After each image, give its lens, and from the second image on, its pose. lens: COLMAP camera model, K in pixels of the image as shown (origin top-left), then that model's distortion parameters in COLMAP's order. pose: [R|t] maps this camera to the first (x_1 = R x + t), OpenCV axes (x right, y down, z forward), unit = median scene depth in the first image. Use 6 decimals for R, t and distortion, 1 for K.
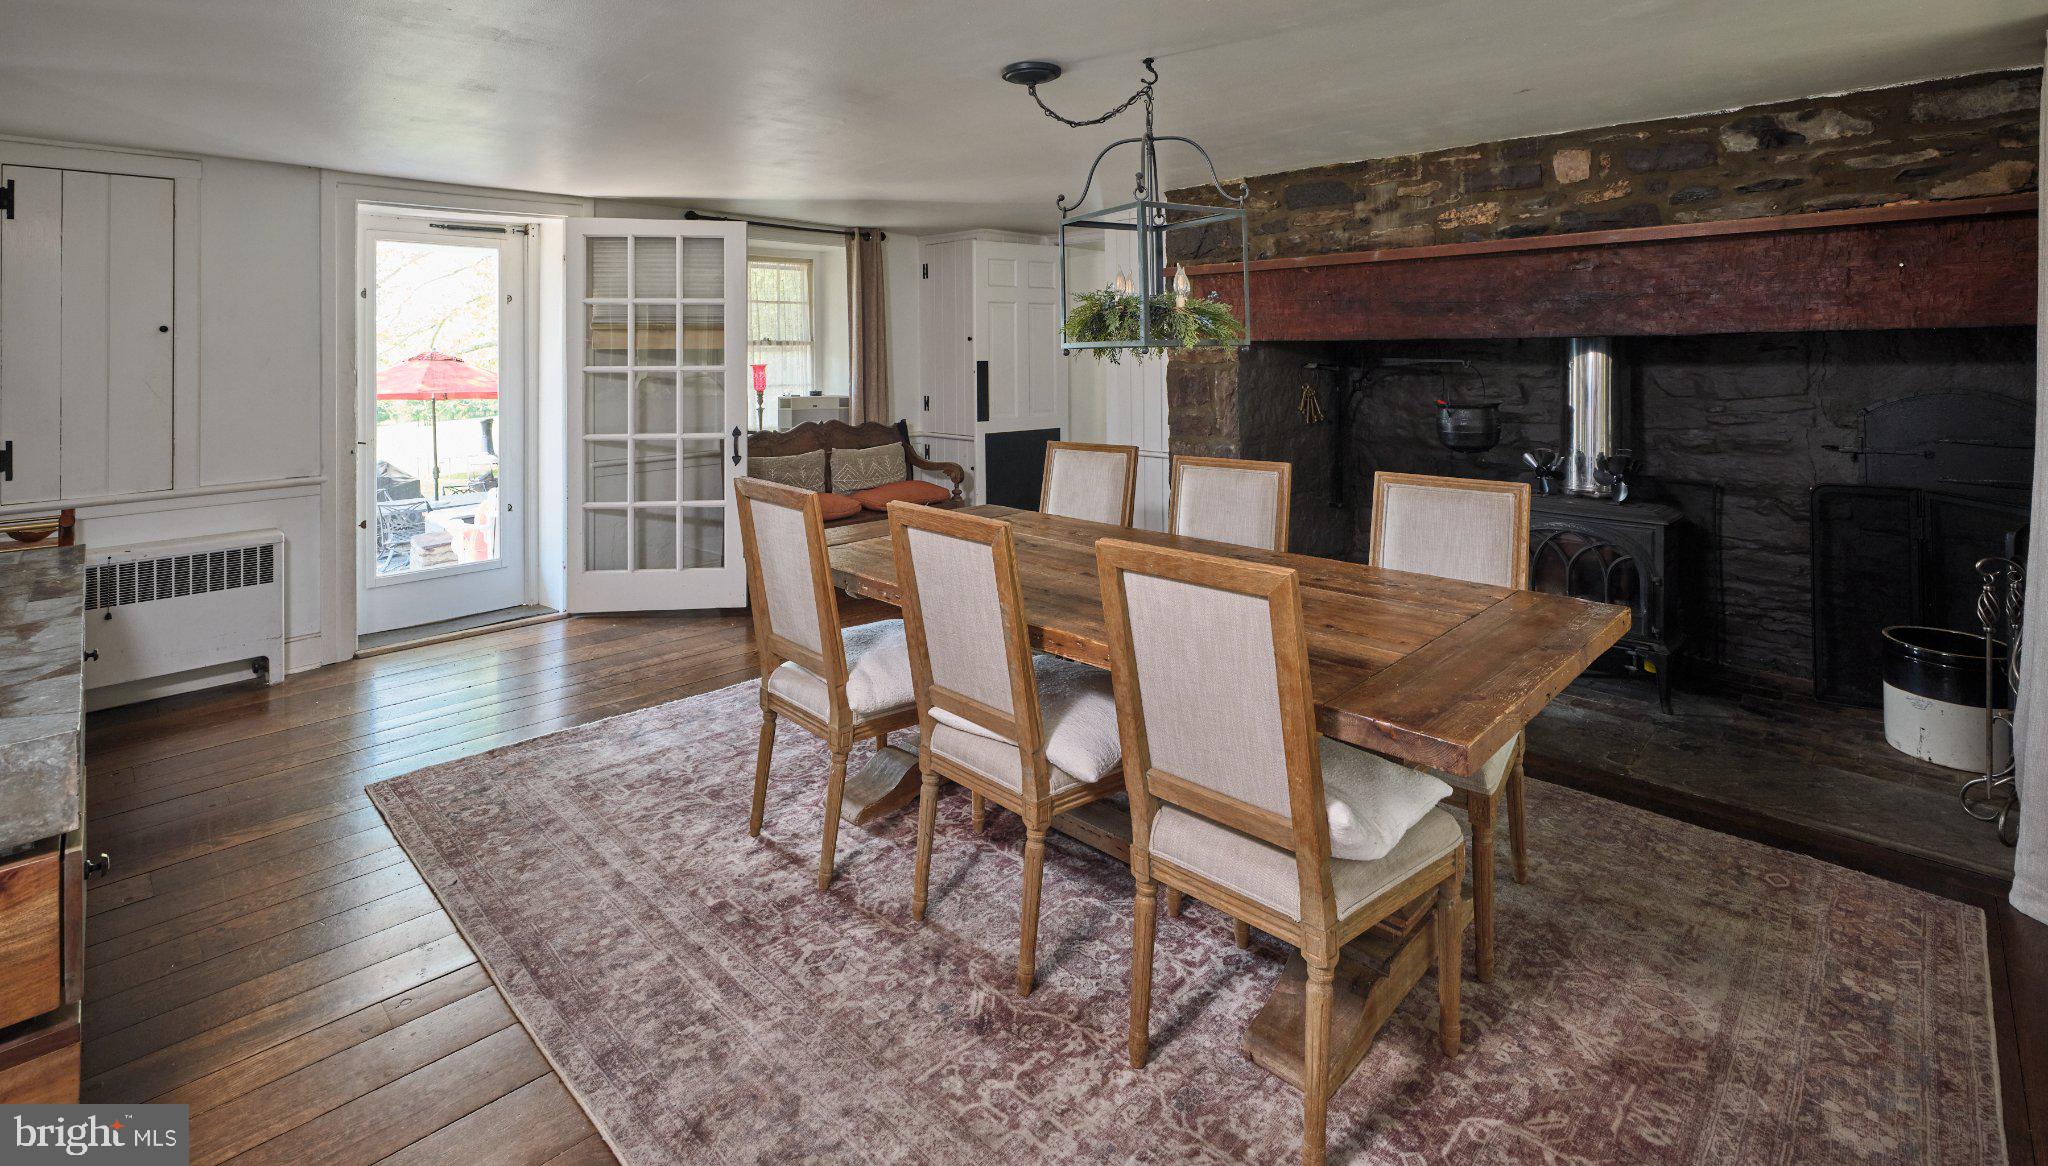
lens RADIAL K [[906.6, 0, 1024.0], [0, 906.6, 583.0], [0, 0, 1]] dist [0.000047, -0.000101]
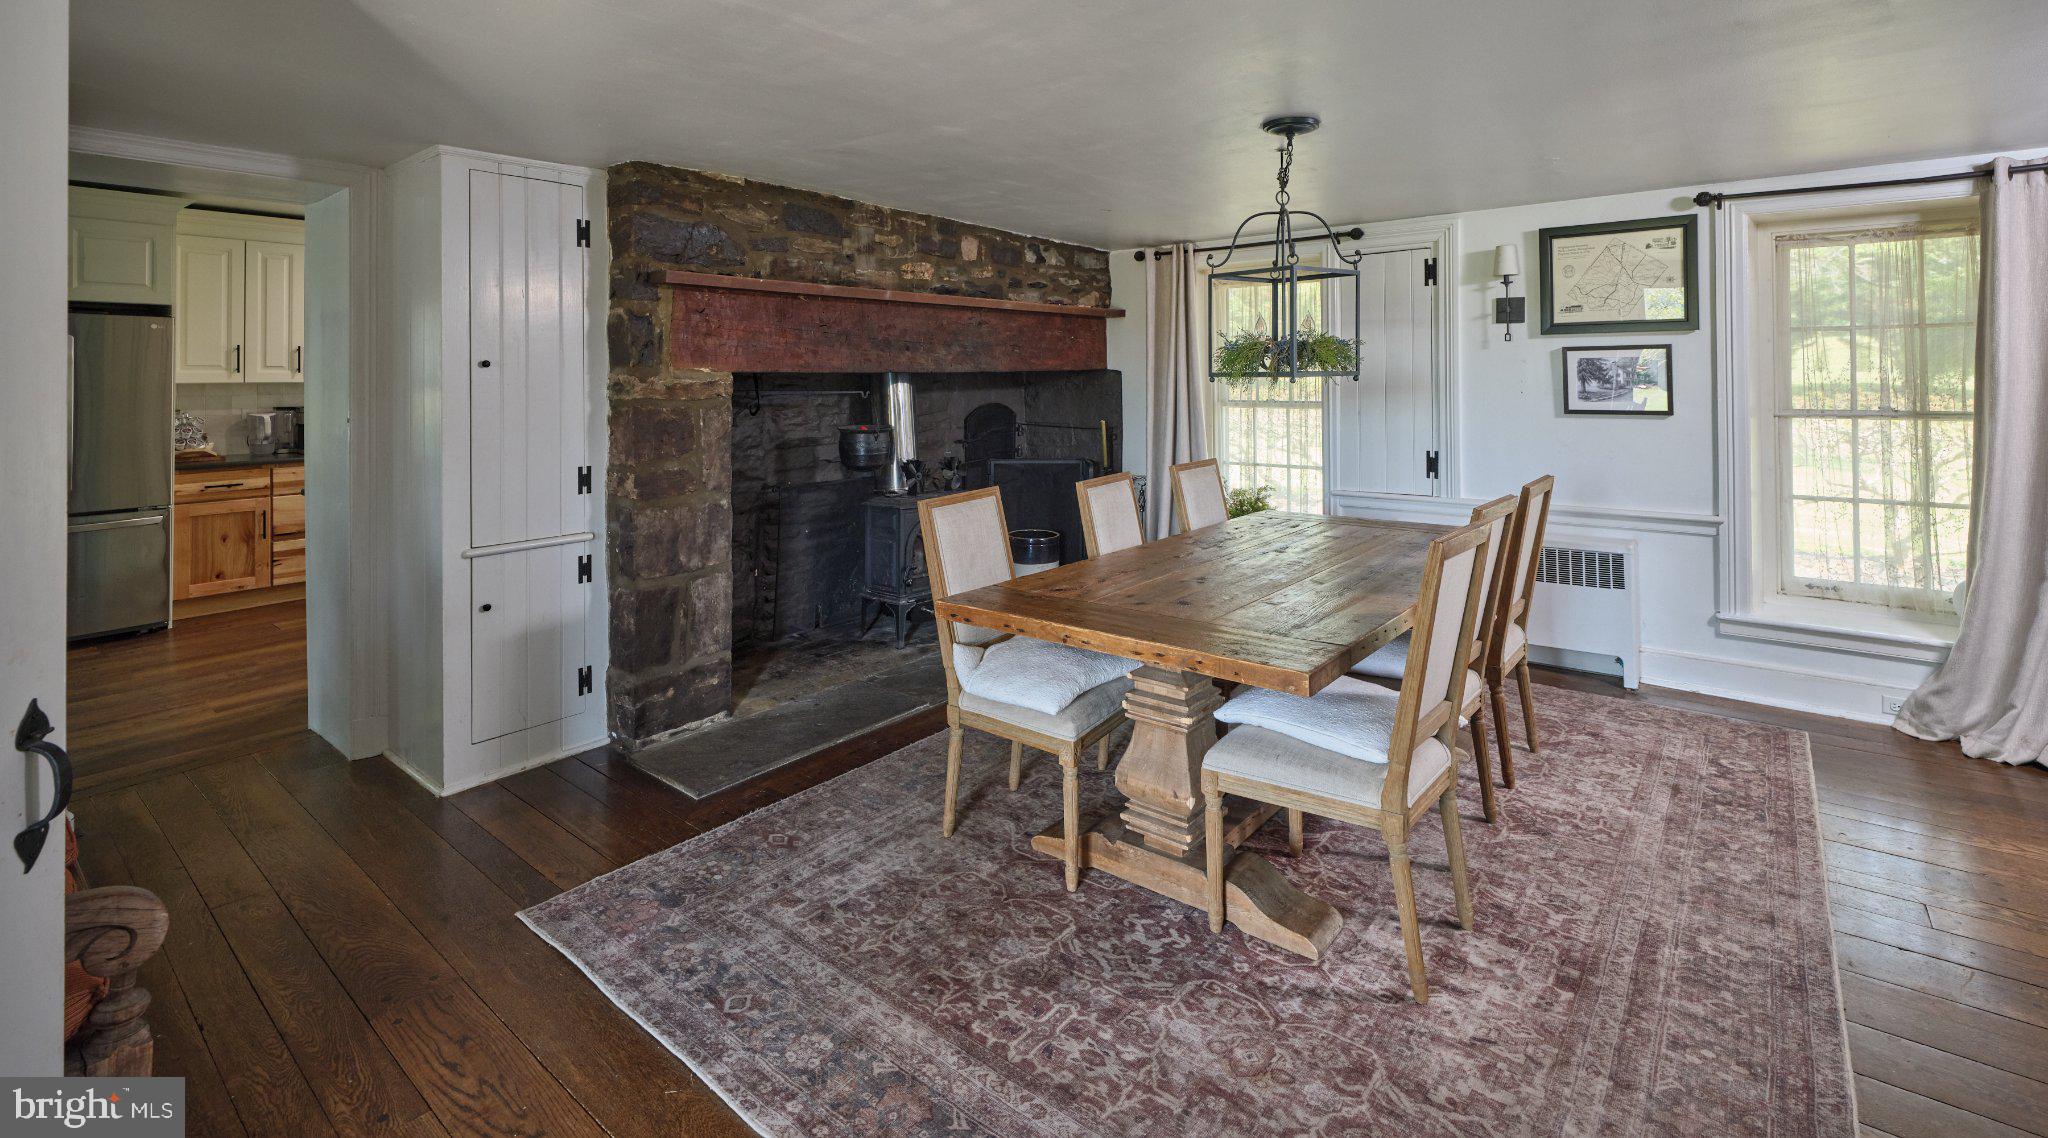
lens RADIAL K [[887.7, 0, 1024.0], [0, 887.7, 569.0], [0, 0, 1]] dist [-0.002313, -0.000532]
pose [[-0.088294, -0.205769, 0.974609, -0.721634], [0.252797, 0.941768, 0.221737, -0.250977], [-0.963482, 0.265956, -0.031135, 0.974971]]
